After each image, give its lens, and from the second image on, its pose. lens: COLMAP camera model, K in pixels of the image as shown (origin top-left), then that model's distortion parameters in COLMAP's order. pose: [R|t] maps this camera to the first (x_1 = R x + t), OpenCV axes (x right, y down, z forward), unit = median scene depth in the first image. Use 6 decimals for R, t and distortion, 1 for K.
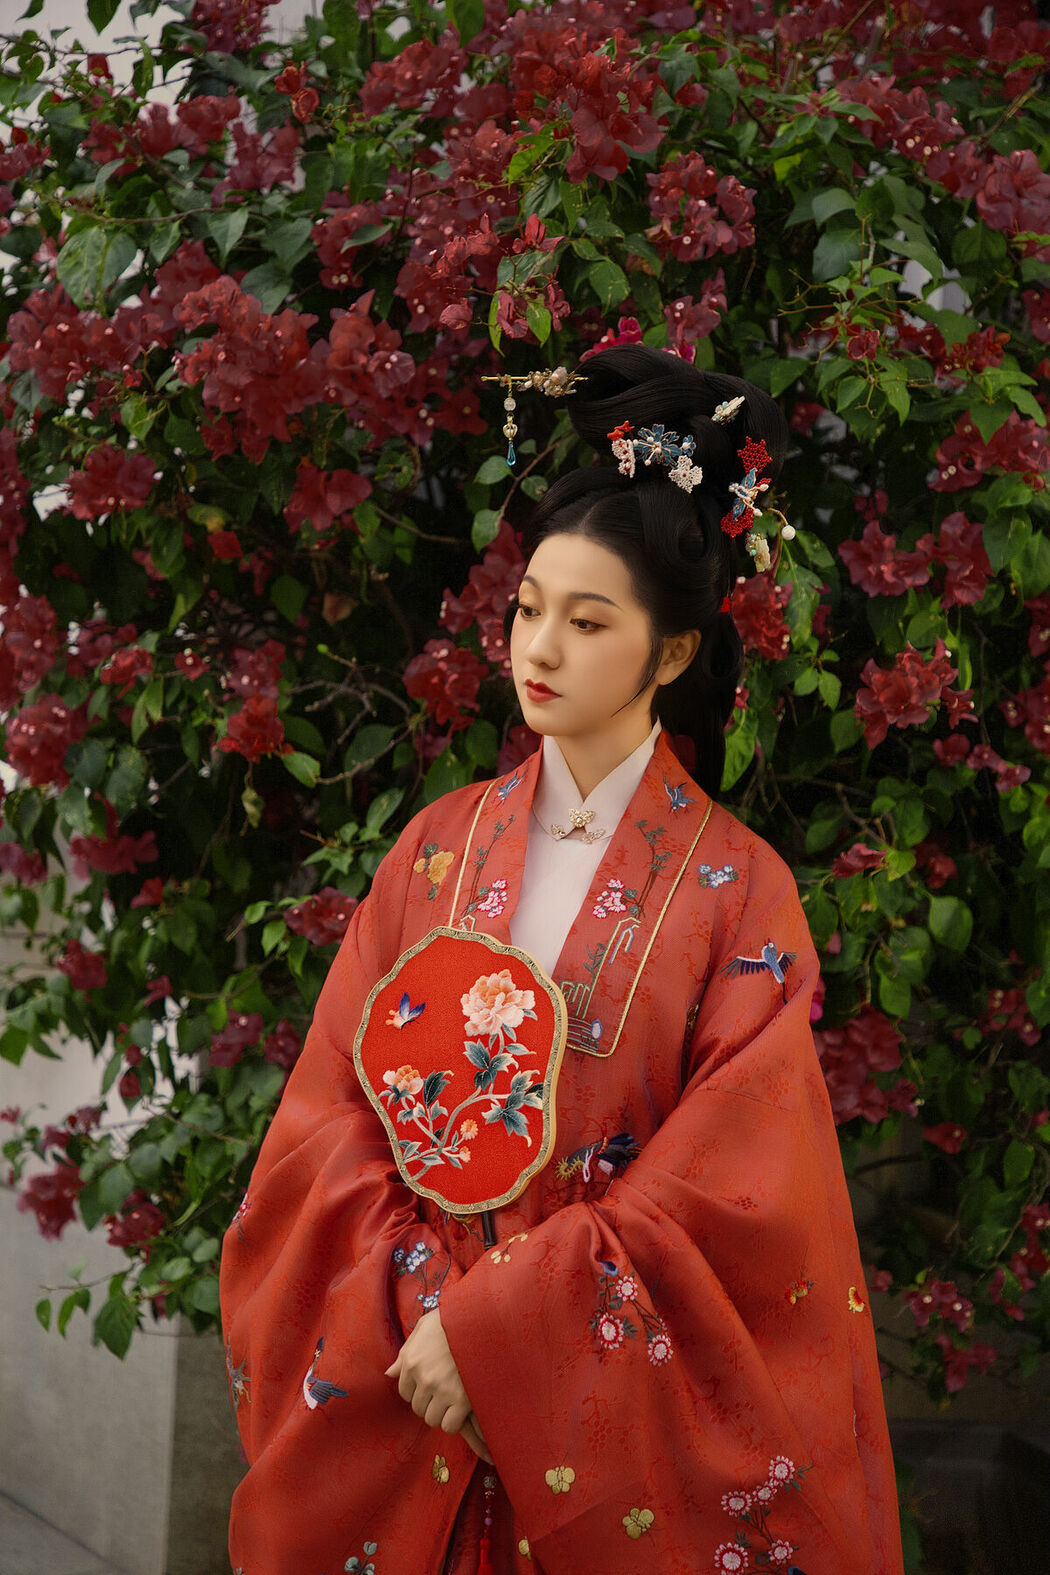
lens RADIAL K [[3017.6, 0, 414.6], [0, 3017.6, 722.2], [0, 0, 1]] dist [0.215652, 0.215699]
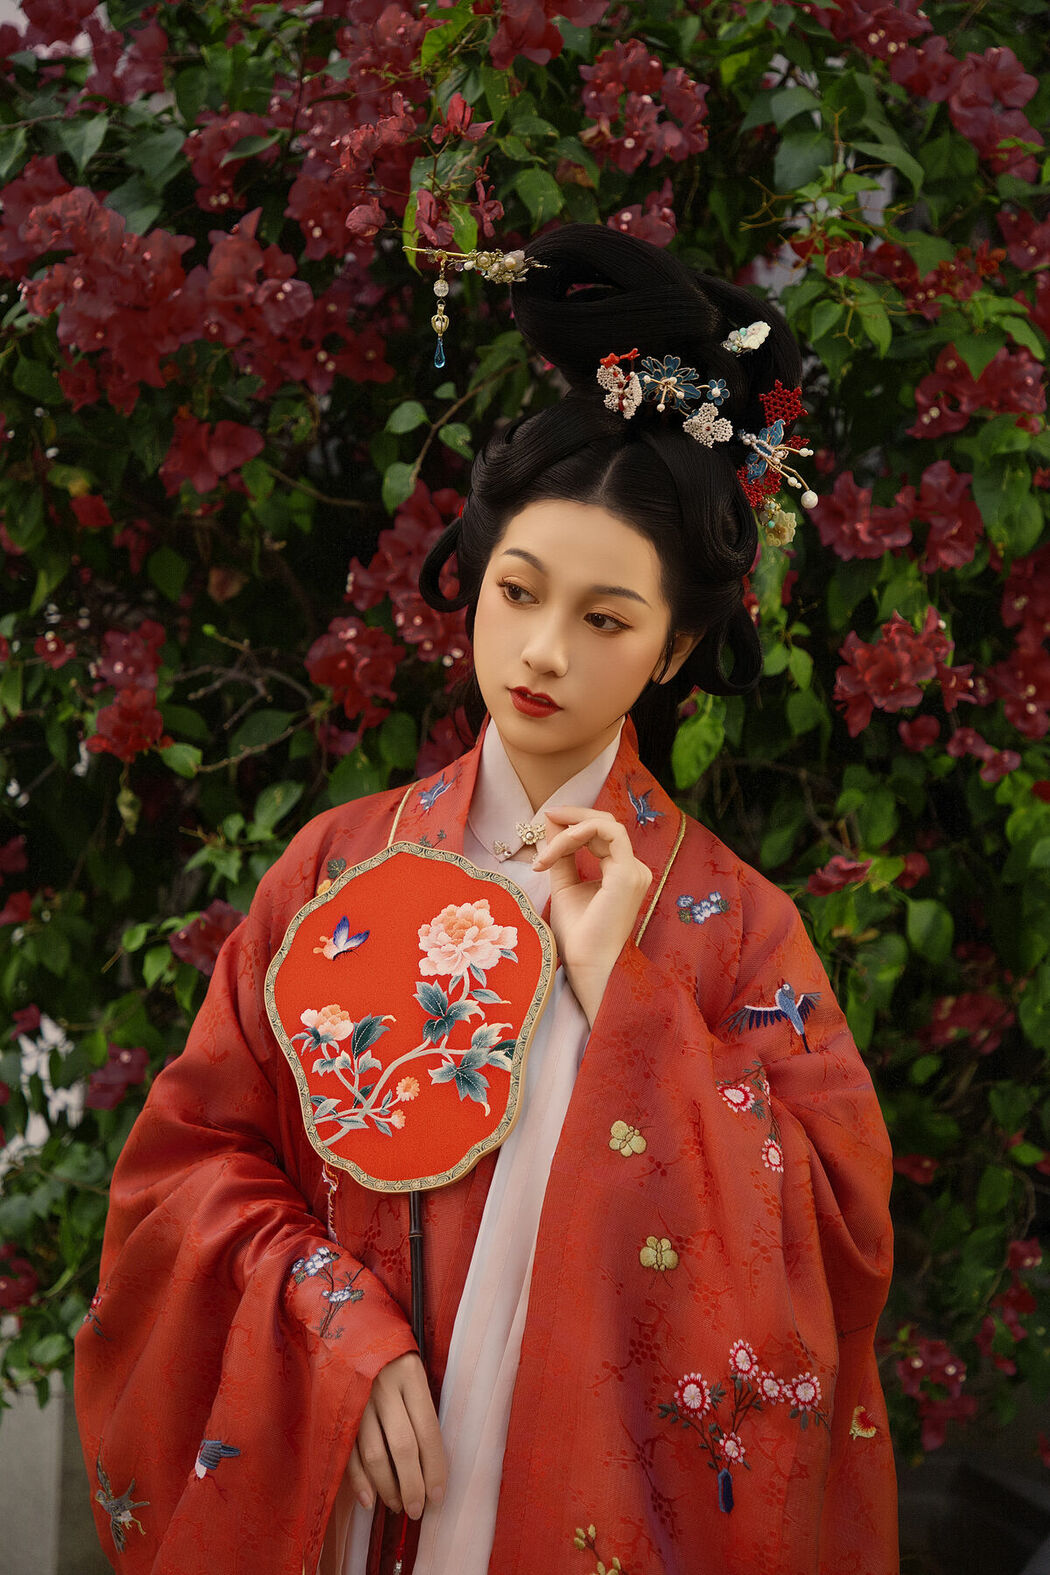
lens RADIAL K [[2771.5, 0, 490.7], [0, 2771.5, 680.1], [0, 0, 1]] dist [0.246512, -0.164944]
pose [[0.997385, -0.019074, 0.069714, -0.006058], [0.019397, 0.999804, -0.003959, -0.005885], [-0.069624, 0.005301, 0.997559, 0.213296]]
